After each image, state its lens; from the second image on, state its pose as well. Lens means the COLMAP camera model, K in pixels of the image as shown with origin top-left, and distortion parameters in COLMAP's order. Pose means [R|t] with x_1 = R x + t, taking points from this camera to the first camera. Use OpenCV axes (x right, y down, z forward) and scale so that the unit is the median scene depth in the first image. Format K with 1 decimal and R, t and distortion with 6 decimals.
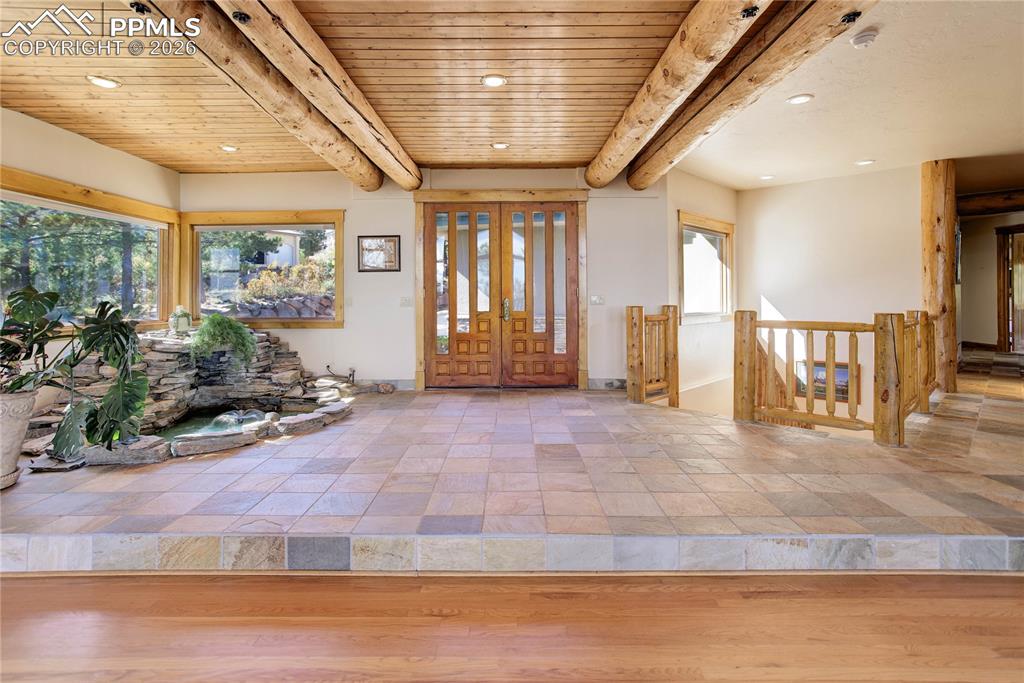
lens RADIAL K [[501.3, 0, 510.9], [0, 501.3, 293.7], [0, 0, 1]] dist [-0.008606, 0.005580]
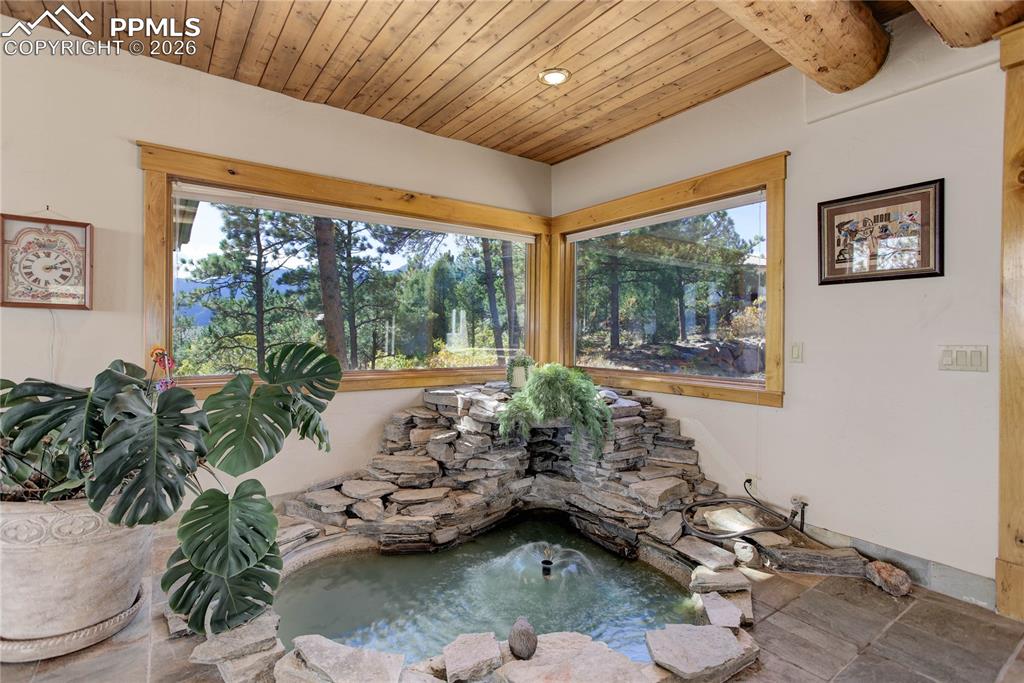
lens RADIAL K [[501.3, 0, 505.5], [0, 501.3, 337.9], [0, 0, 1]] dist [-0.008606, 0.005580]
pose [[0.580482, 0.016411, -0.814108, -0.117438], [-0.006259, 0.999857, 0.015692, -0.001811], [0.814249, -0.004014, 0.580501, 0.575128]]
